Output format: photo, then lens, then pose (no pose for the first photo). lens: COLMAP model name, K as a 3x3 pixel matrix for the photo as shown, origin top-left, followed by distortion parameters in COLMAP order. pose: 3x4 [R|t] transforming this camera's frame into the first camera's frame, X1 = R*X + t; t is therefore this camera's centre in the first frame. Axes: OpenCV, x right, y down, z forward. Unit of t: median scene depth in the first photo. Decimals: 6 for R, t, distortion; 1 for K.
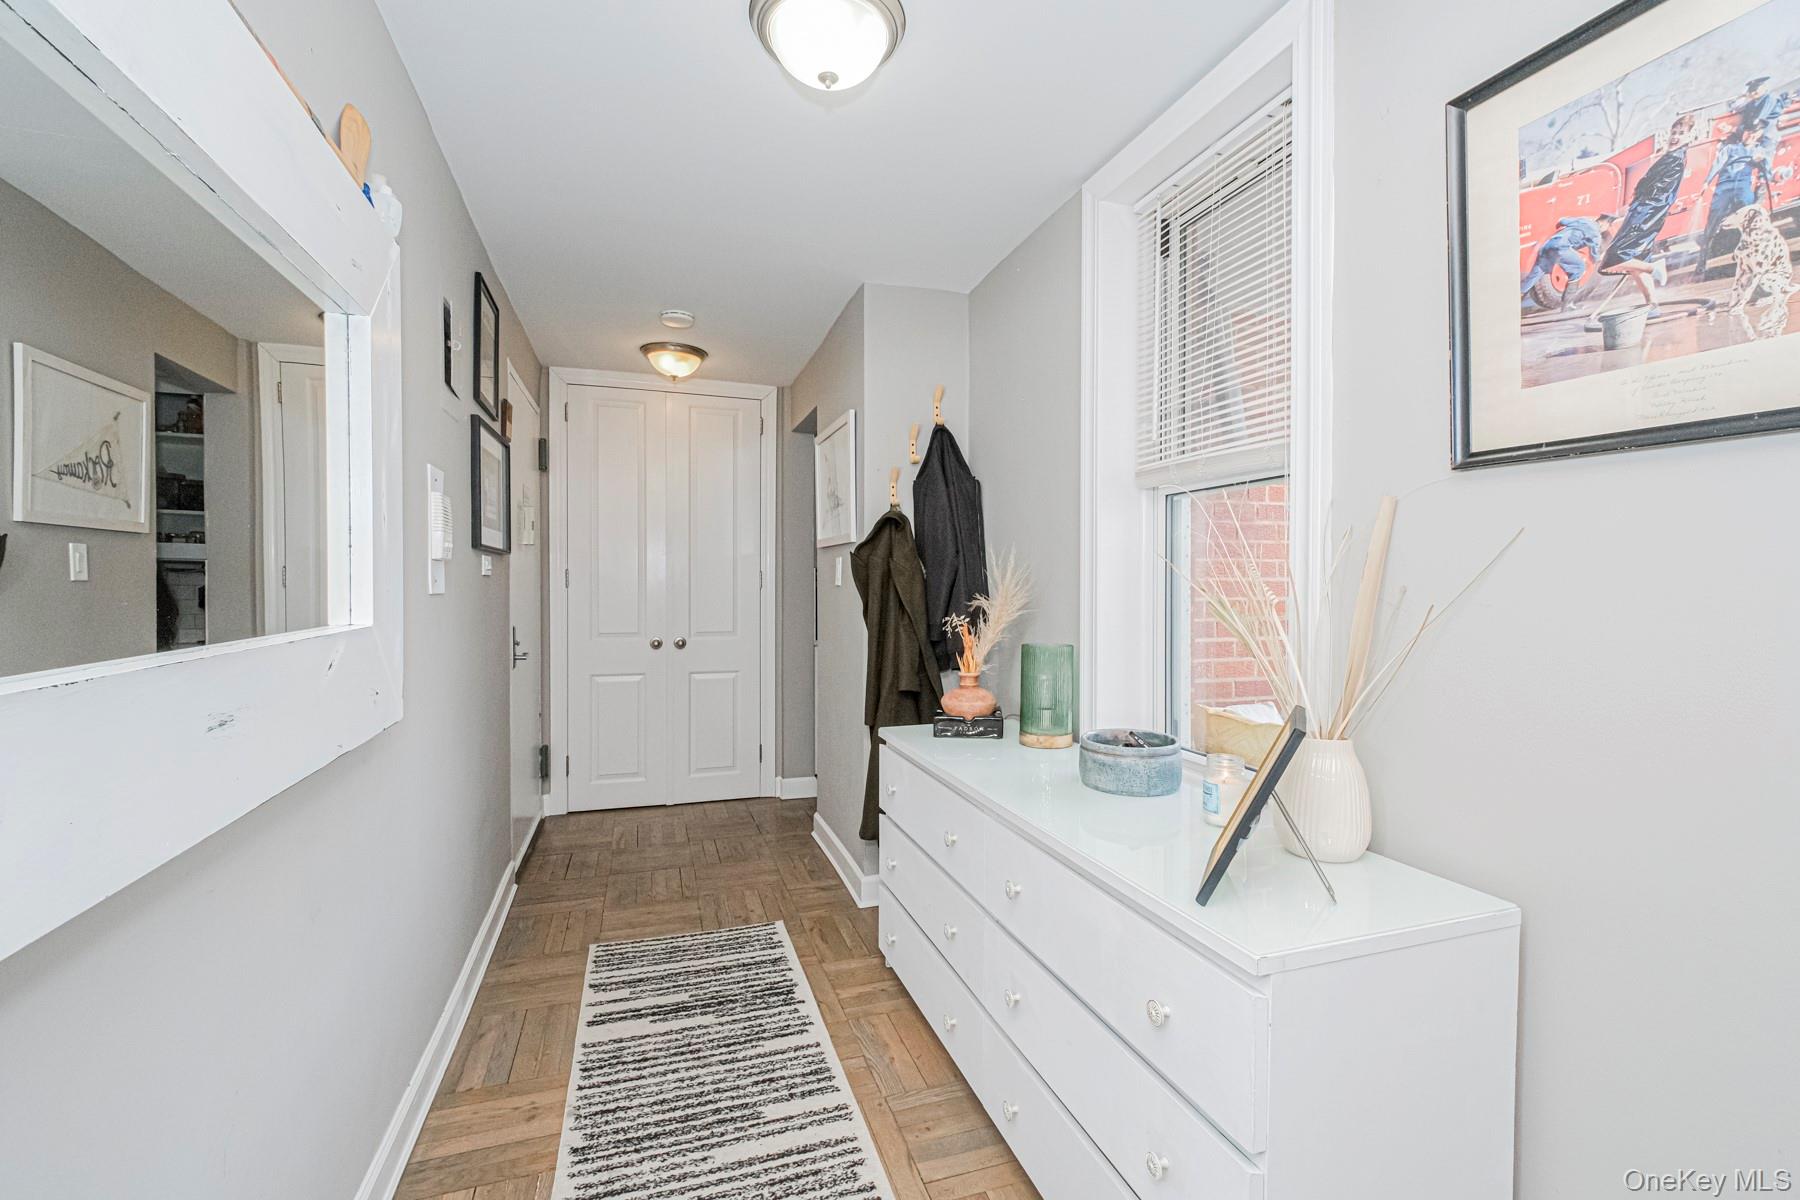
lens RADIAL K [[780.6, 0, 905.8], [0, 780.6, 600.9], [0, 0, 1]] dist [-0.001848, -0.001557]
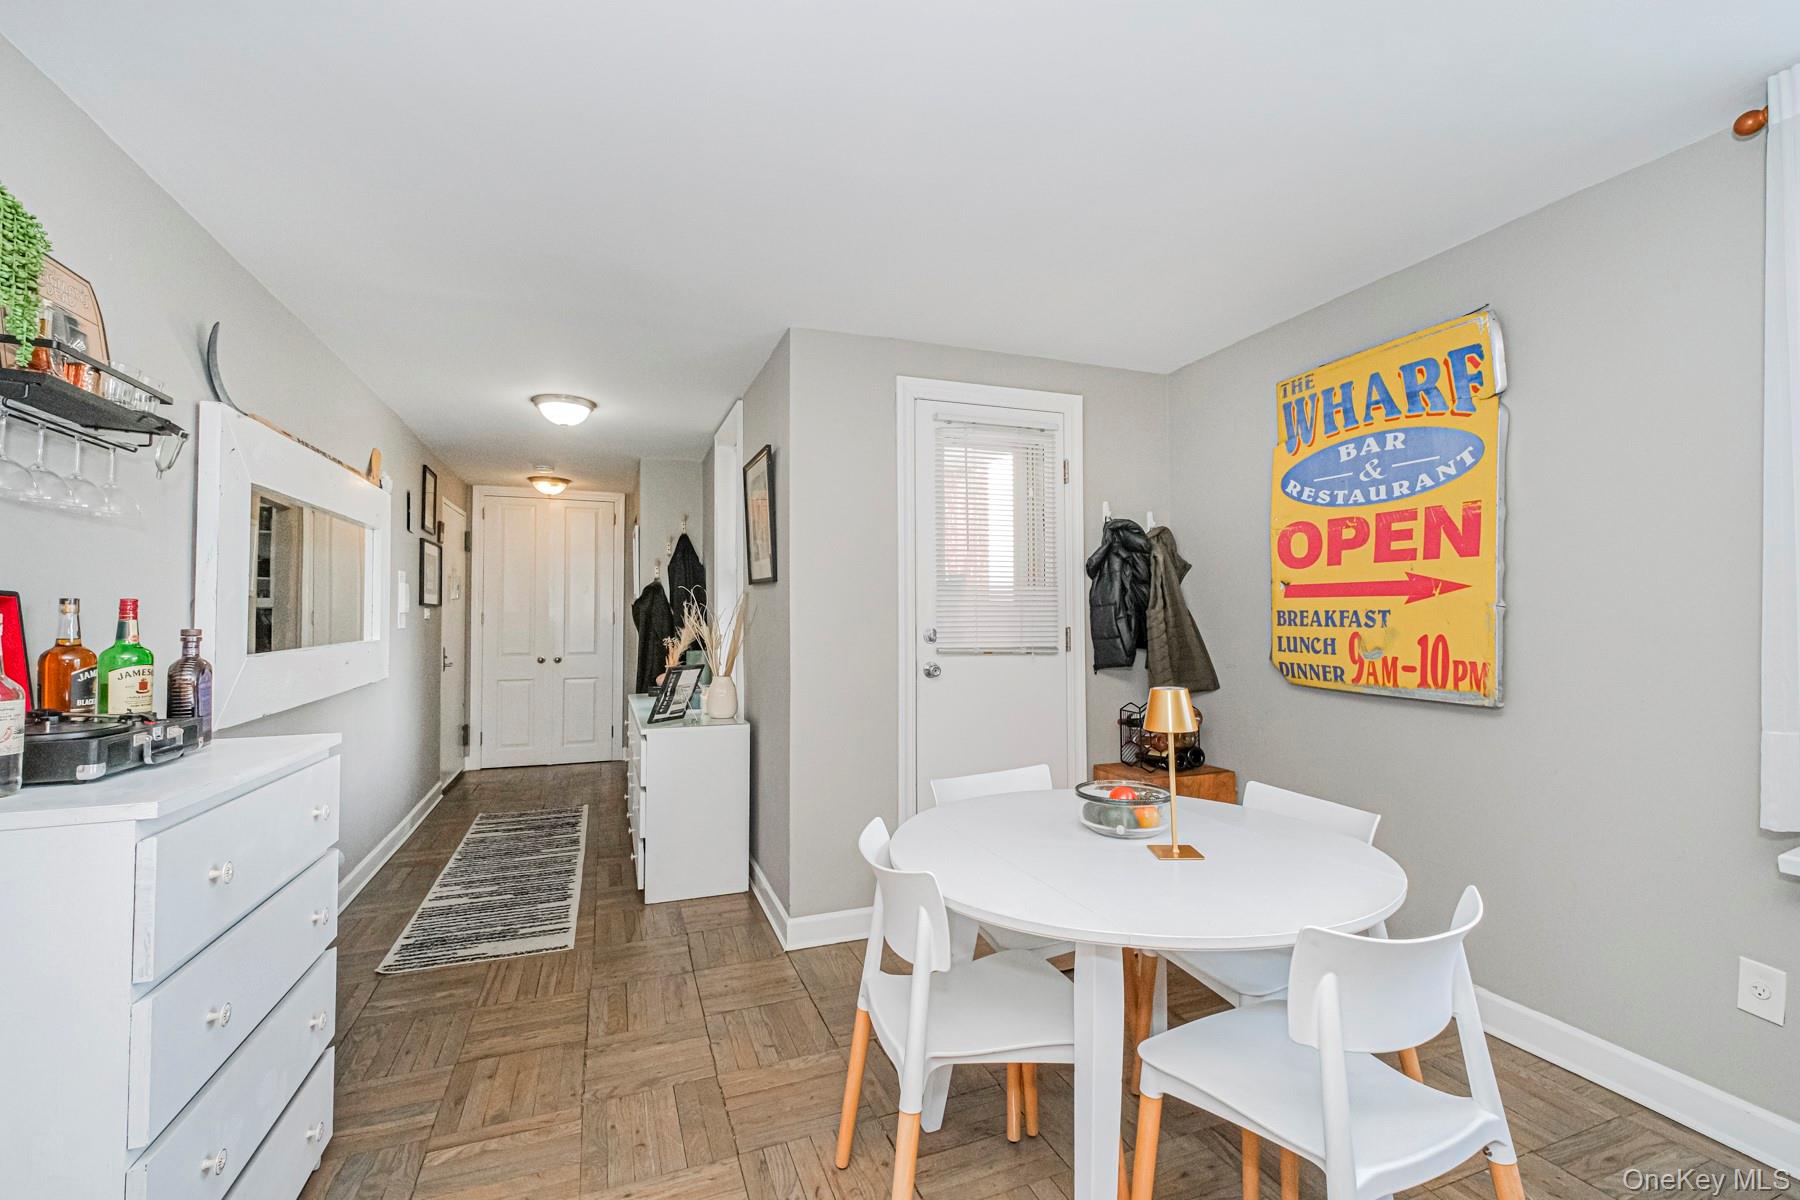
lens RADIAL K [[780.6, 0, 907.1], [0, 780.6, 600.6], [0, 0, 1]] dist [-0.001848, -0.001557]
pose [[0.998978, -0.007306, 0.044596, 0.490288], [0.009186, 0.999071, -0.042099, 0.011726], [-0.044247, 0.042466, 0.998118, -0.852342]]
